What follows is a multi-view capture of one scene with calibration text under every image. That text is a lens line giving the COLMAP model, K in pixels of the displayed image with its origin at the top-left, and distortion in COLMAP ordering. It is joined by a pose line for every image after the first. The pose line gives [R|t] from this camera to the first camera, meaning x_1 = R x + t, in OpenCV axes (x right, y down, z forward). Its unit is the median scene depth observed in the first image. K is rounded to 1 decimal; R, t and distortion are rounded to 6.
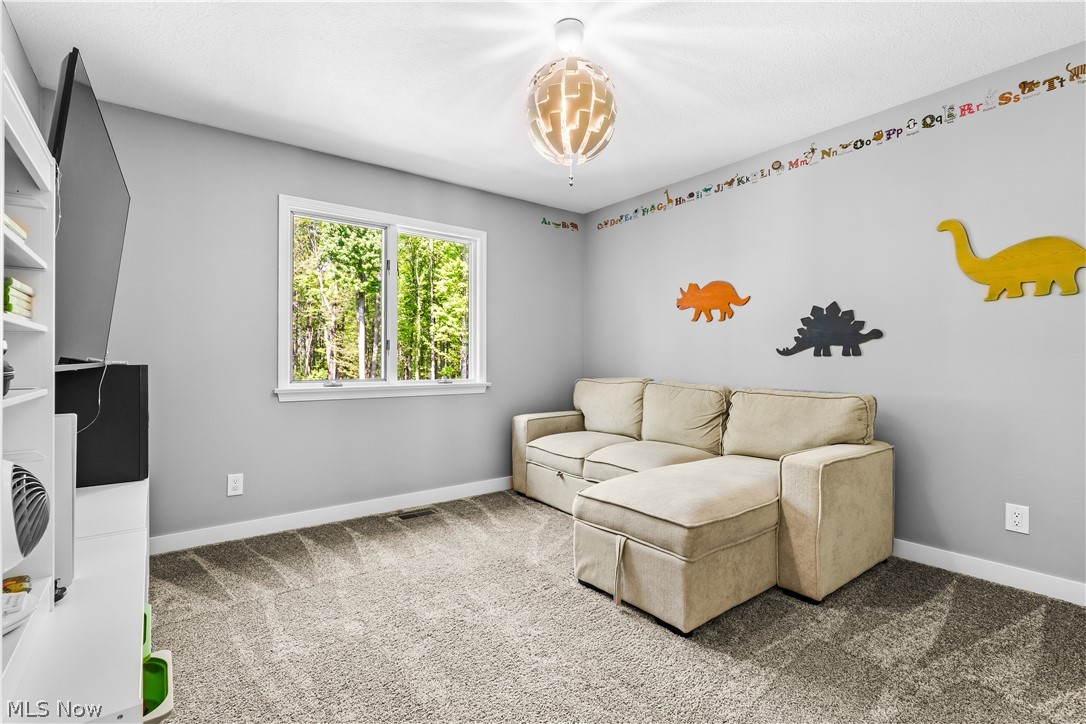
lens RADIAL K [[497.2, 0, 538.7], [0, 497.2, 360.3], [0, 0, 1]] dist [-0.003640, 0.000064]
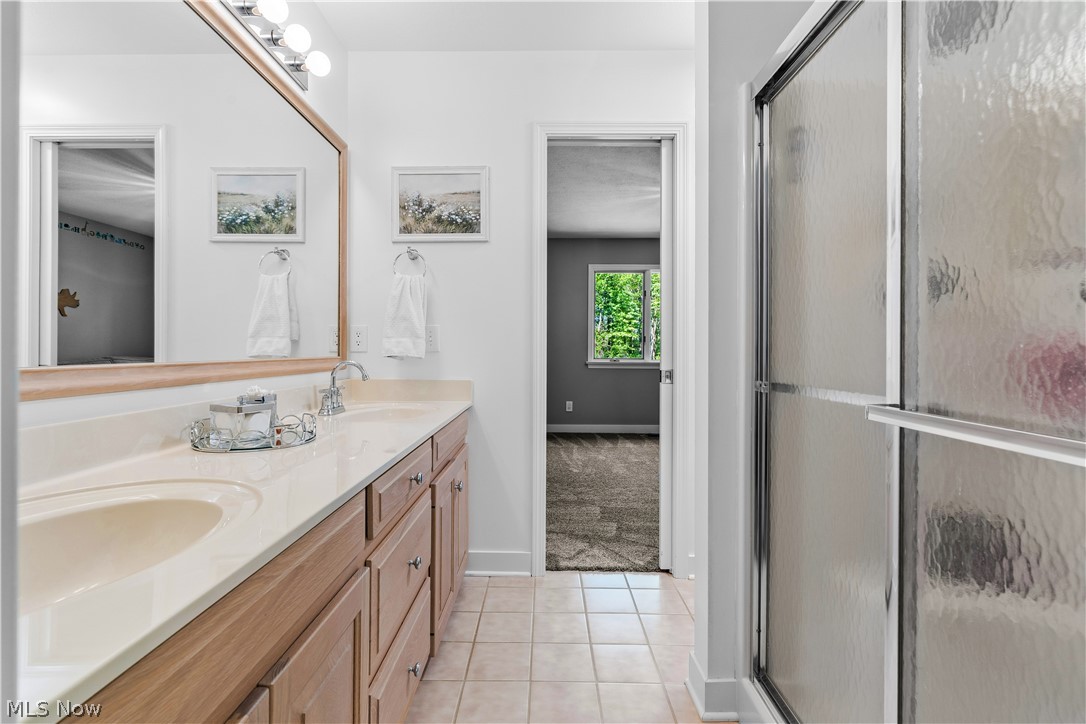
lens RADIAL K [[497.2, 0, 544.7], [0, 497.2, 355.0], [0, 0, 1]] dist [-0.003640, 0.000064]
pose [[0.790664, 0.006357, -0.612218, 0.580158], [0.003175, 0.999890, 0.014482, -0.001007], [0.612242, -0.013394, 0.790557, -0.710883]]
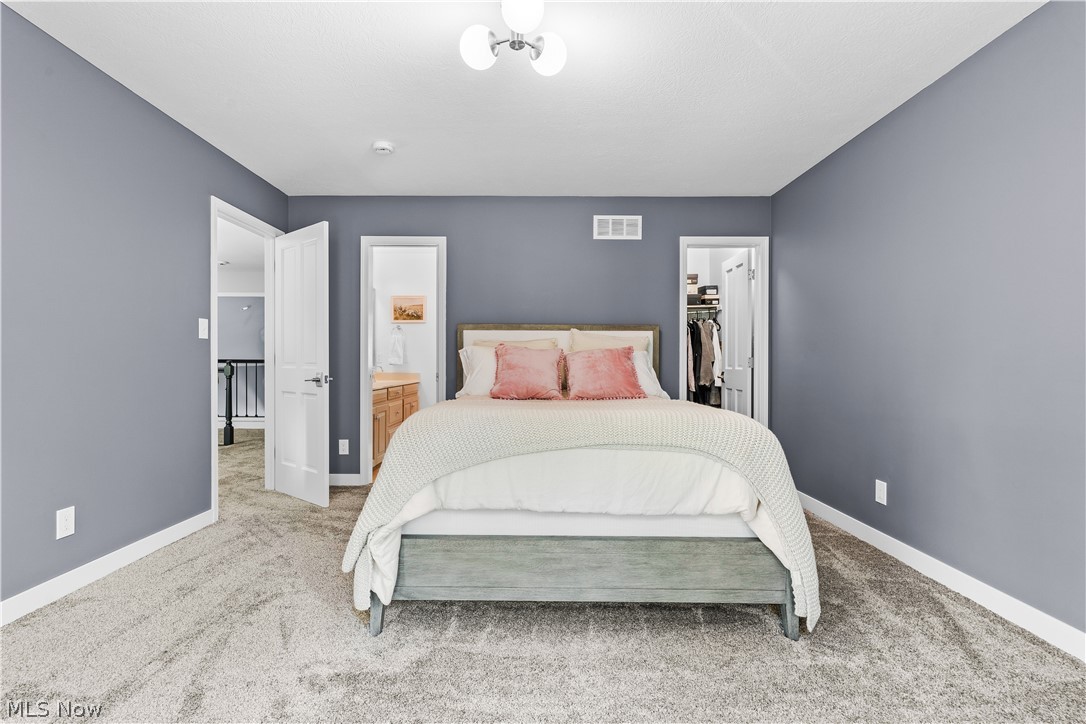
lens RADIAL K [[497.2, 0, 540.0], [0, 497.2, 359.1], [0, 0, 1]] dist [-0.003640, 0.000064]
pose [[0.789559, 0.006669, -0.613639, 3.649712], [0.002680, 0.999894, 0.014315, -0.102762], [0.613669, -0.012947, 0.789457, -2.911388]]
